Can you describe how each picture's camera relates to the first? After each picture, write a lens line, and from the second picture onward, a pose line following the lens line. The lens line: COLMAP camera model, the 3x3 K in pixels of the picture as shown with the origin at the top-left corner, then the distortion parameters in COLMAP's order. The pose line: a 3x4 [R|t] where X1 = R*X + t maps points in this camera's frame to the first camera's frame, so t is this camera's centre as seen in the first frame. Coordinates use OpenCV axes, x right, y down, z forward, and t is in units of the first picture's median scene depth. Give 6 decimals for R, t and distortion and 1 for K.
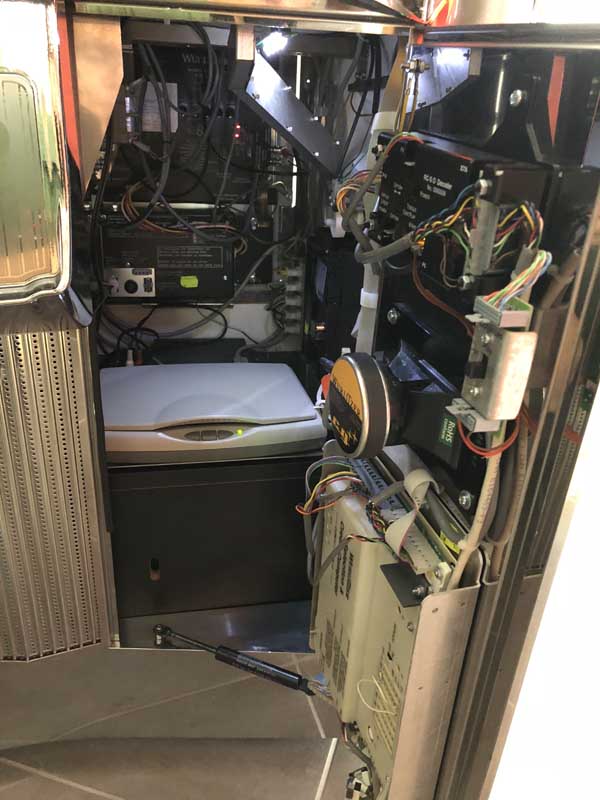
lens RADIAL K [[641.9, 0, 300.0], [0, 641.9, 400.0], [0, 0, 1]] dist [0.030035, -0.008525]
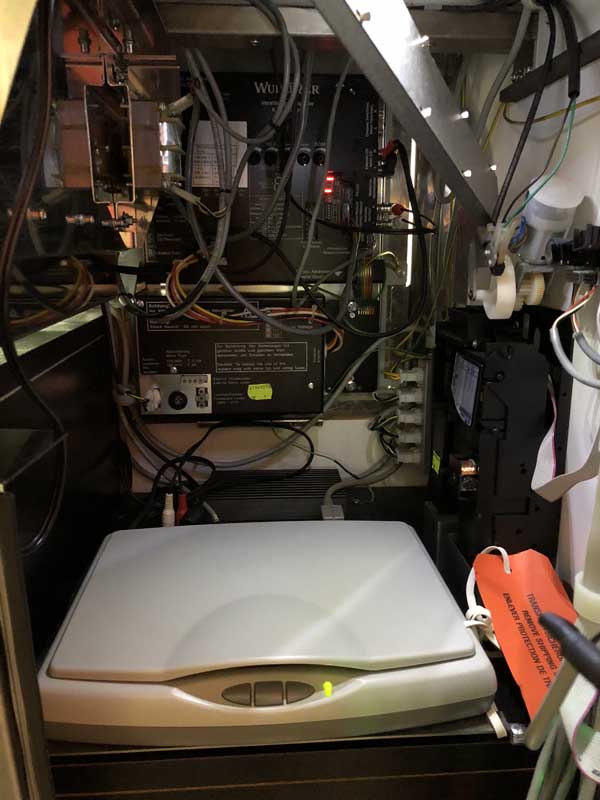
lens RADIAL K [[641.9, 0, 300.0], [0, 641.9, 400.0], [0, 0, 1]] dist [0.030035, -0.008525]
pose [[0.989282, -0.009053, -0.145734, -0.028209], [-0.013073, 0.988575, -0.150159, -0.072658], [0.145428, 0.150455, 0.977862, 0.333870]]
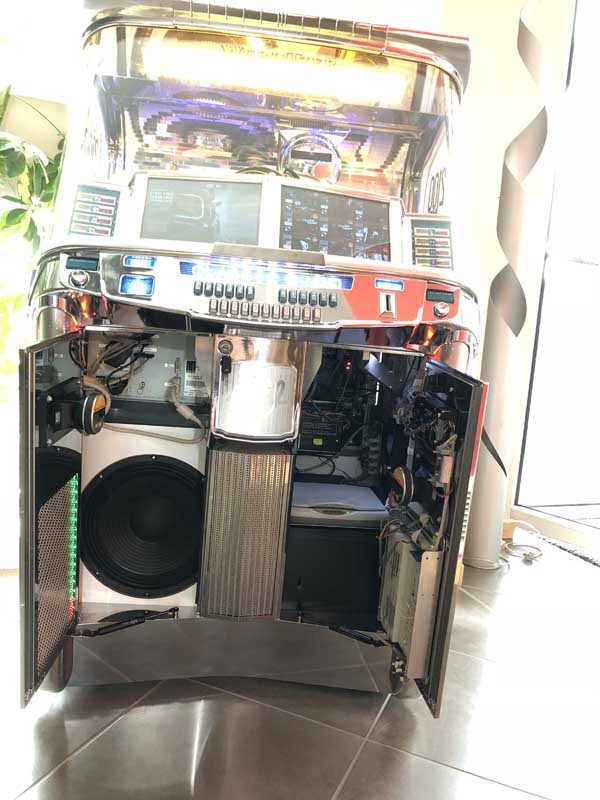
lens RADIAL K [[641.9, 0, 300.0], [0, 641.9, 400.0], [0, 0, 1]] dist [0.030035, -0.008525]
pose [[0.992748, 0.052234, -0.108276, -0.030240], [-0.078951, 0.962497, -0.259549, 0.185985], [0.090658, 0.266215, 0.959641, -0.817908]]
